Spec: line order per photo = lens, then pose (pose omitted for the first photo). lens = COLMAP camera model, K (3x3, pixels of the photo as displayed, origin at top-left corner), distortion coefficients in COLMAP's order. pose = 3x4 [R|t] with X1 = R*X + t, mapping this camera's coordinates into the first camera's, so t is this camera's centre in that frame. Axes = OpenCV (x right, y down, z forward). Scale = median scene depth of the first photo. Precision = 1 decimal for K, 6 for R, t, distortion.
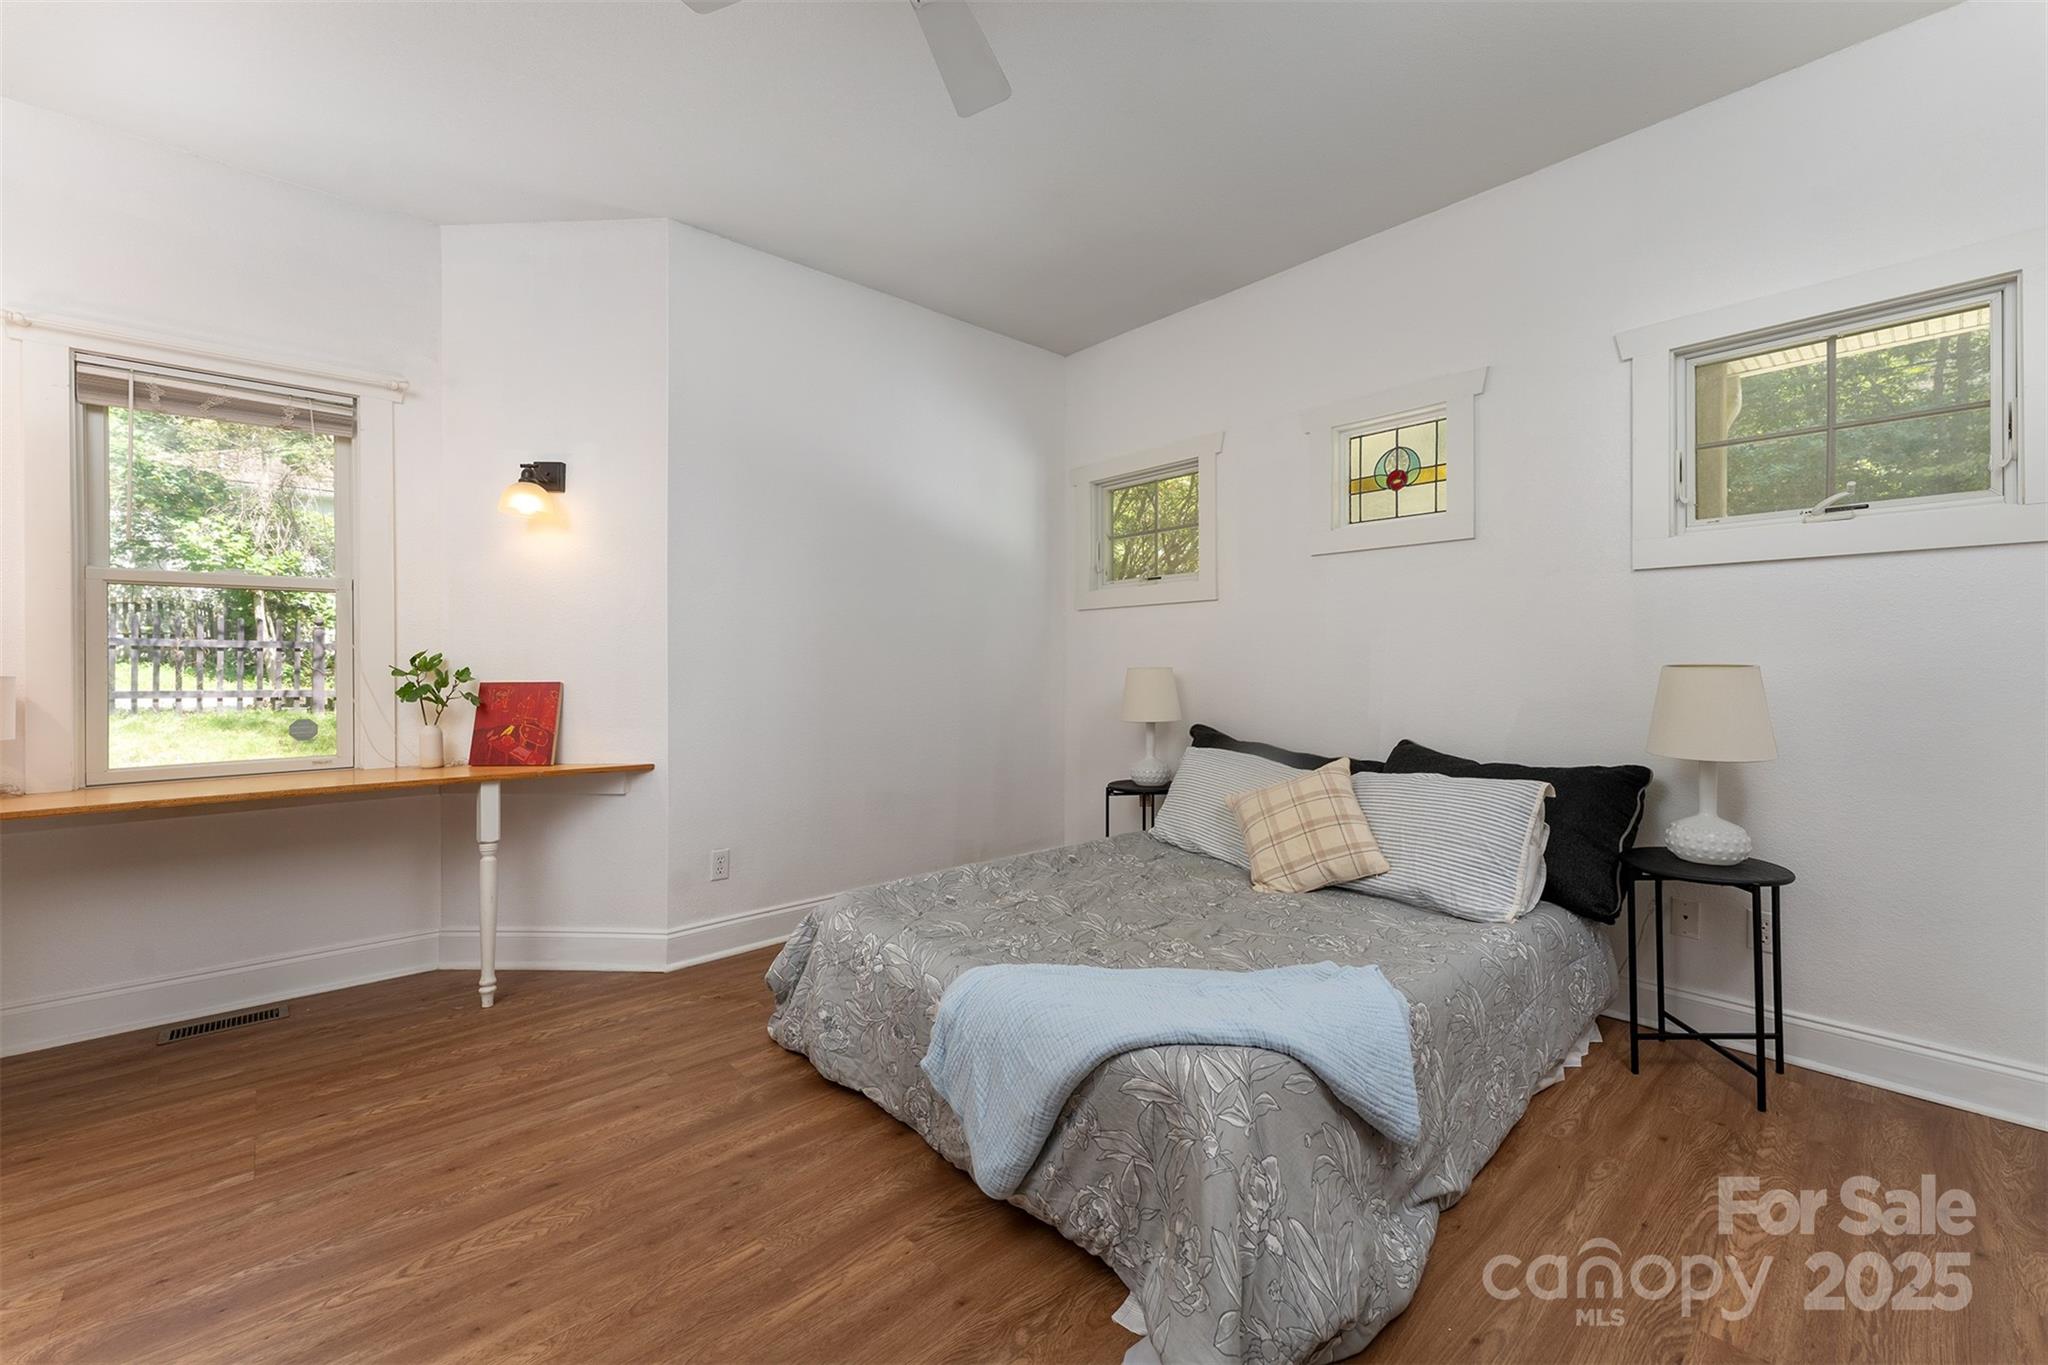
lens RADIAL K [[829.3, 0, 1026.2], [0, 829.3, 665.6], [0, 0, 1]] dist [0.001459, 0.000095]
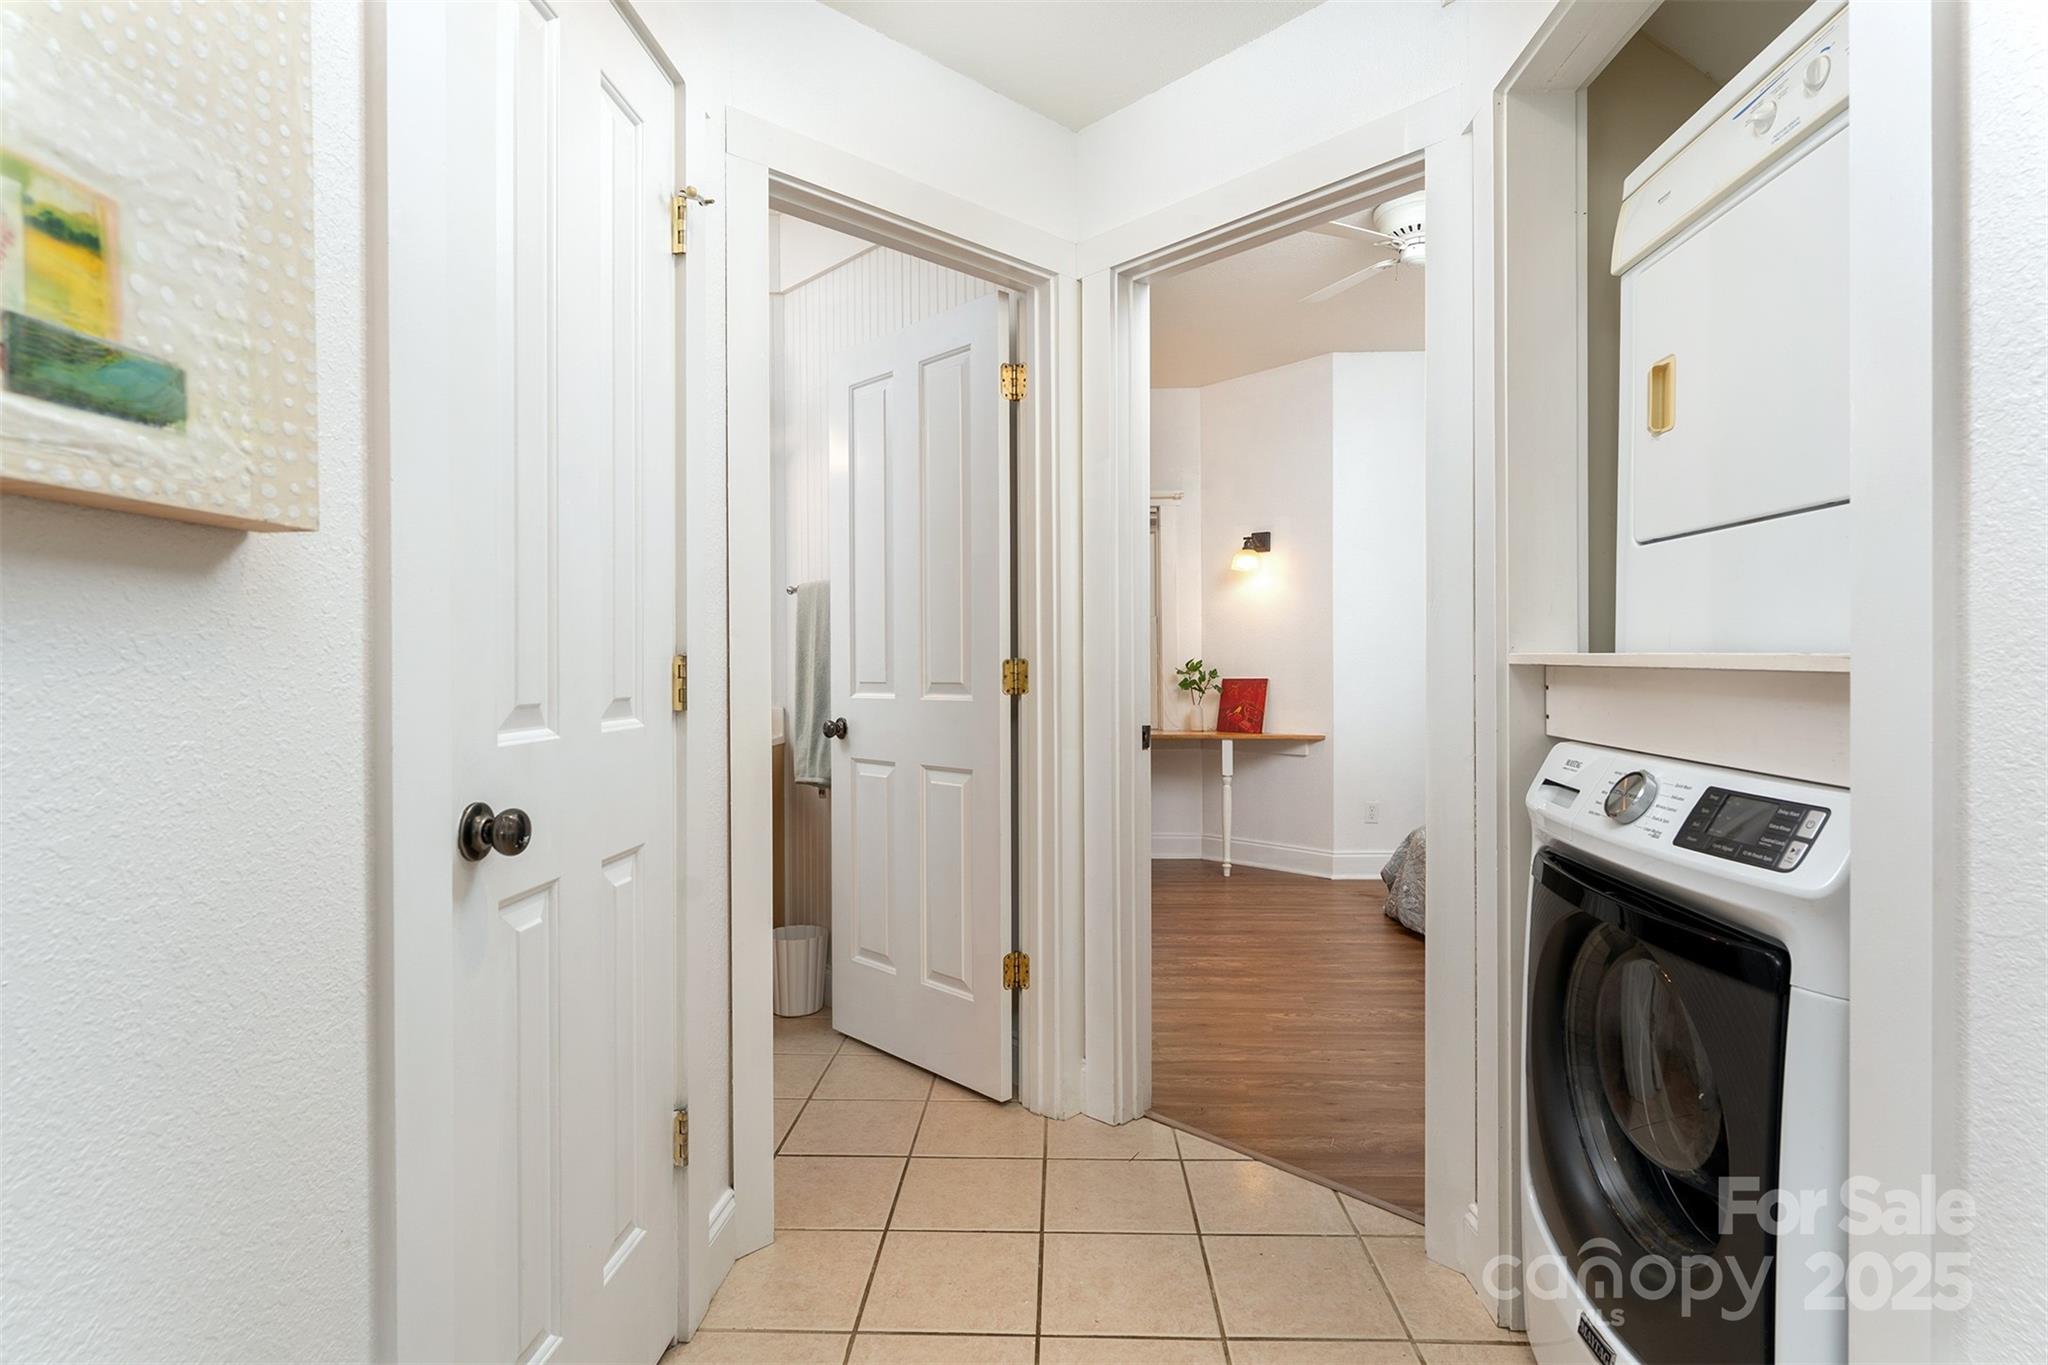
lens RADIAL K [[1013.7, 0, 1026.2], [0, 1013.7, 672.6], [0, 0, 1]] dist [0.000150, -0.000023]
pose [[0.709615, -0.000704, -0.704590, 0.446291], [0.008101, 0.999942, 0.007160, -0.008298], [0.704543, -0.010789, 0.709579, -0.646222]]
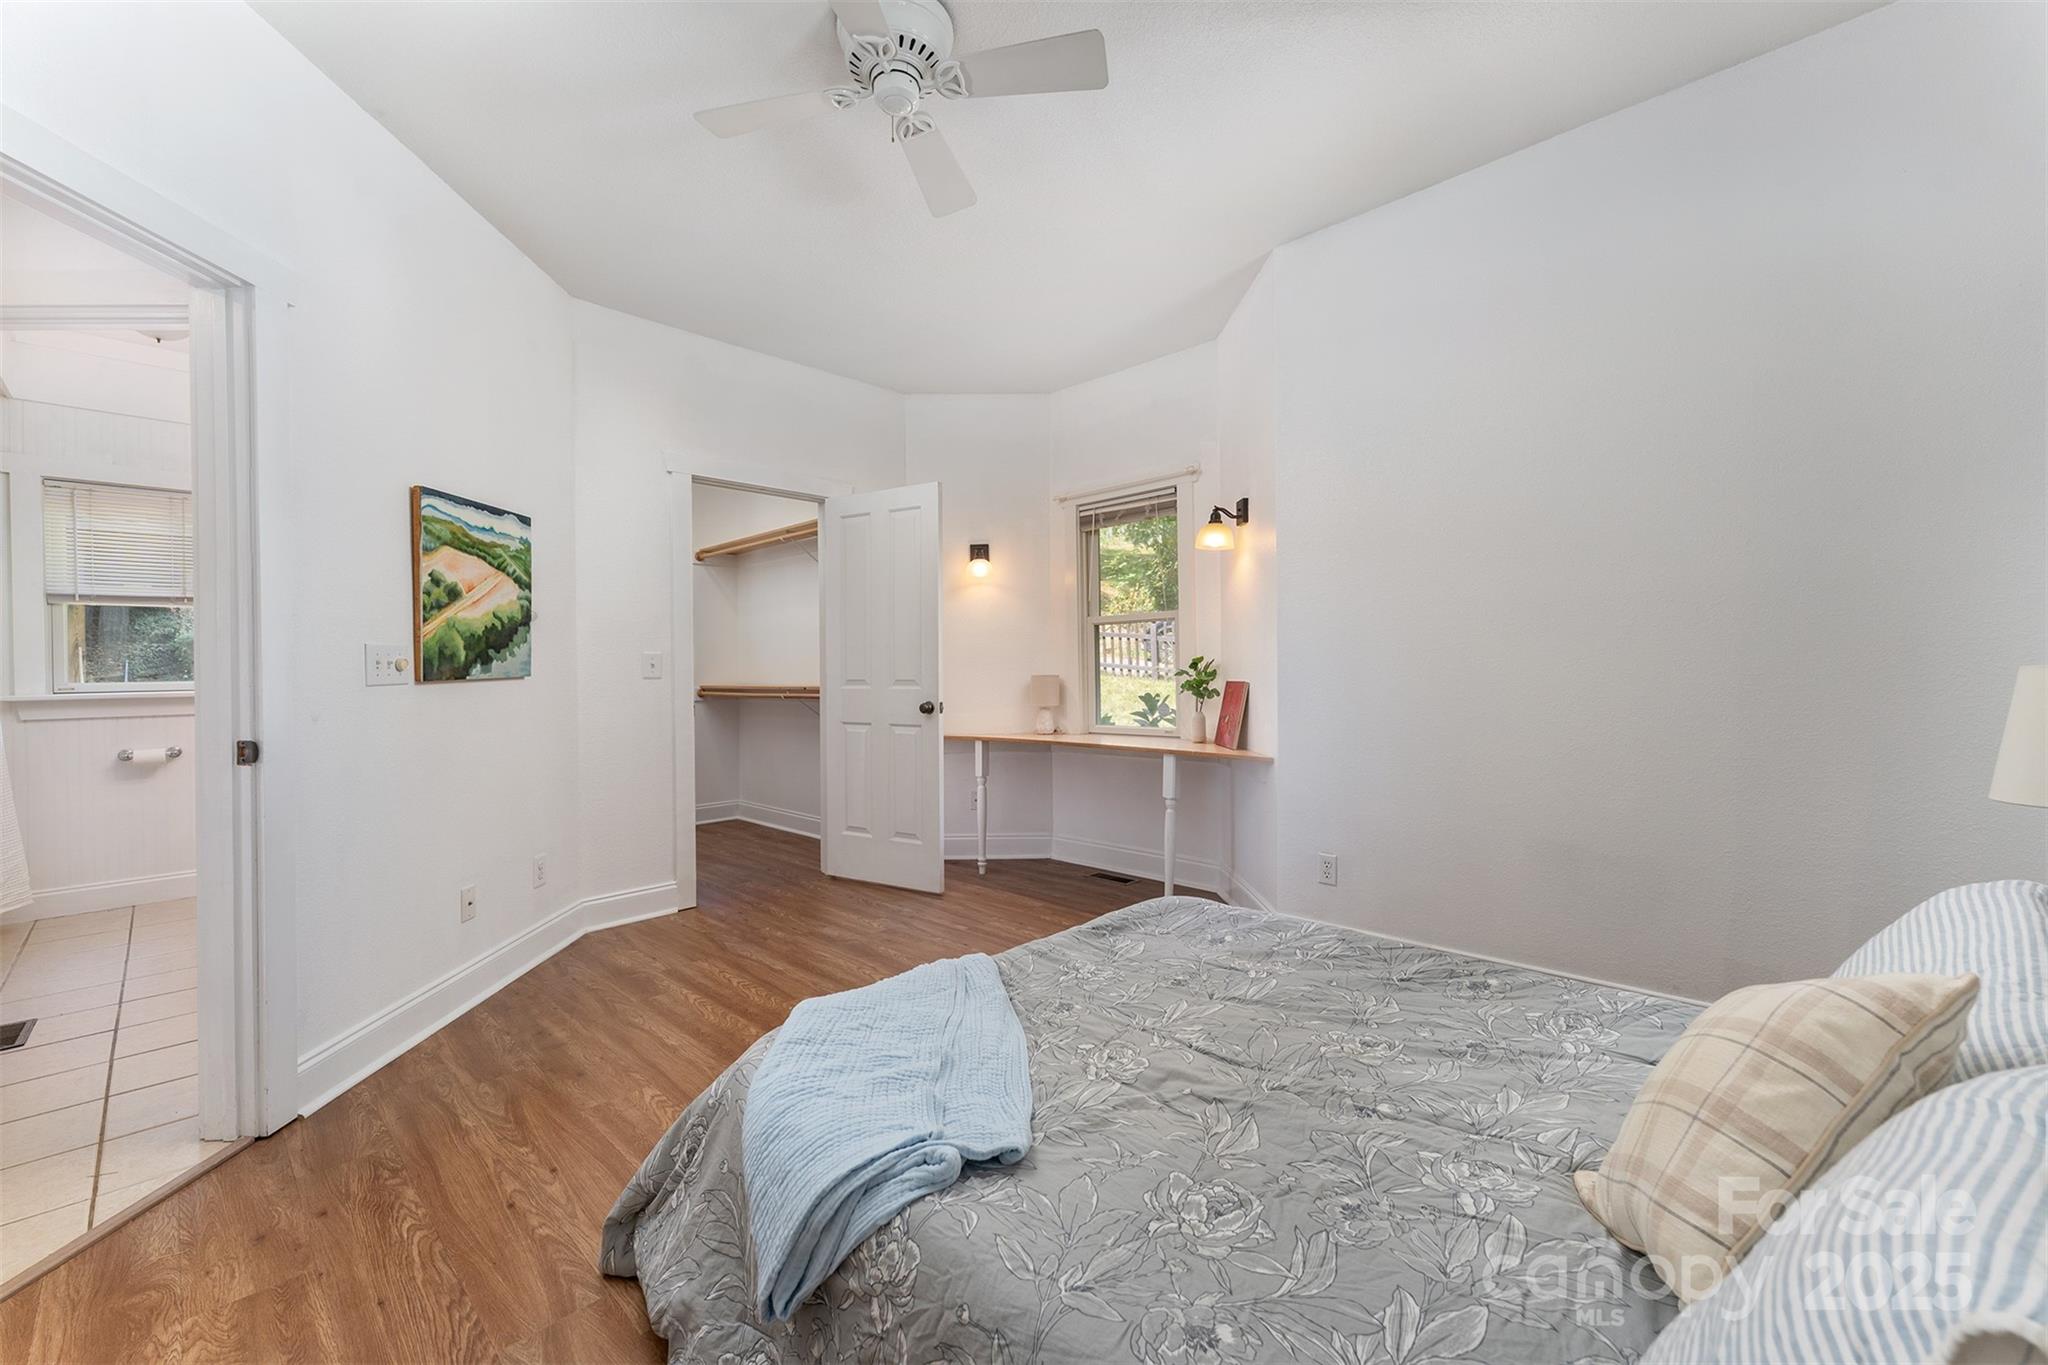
lens RADIAL K [[829.3, 0, 1023.8], [0, 829.3, 668.6], [0, 0, 1]] dist [0.001459, 0.000095]
pose [[0.061074, -0.001651, -0.998132, 0.647128], [0.009964, 0.999950, -0.001044, -0.000881], [0.998084, -0.009882, 0.061087, 0.634825]]
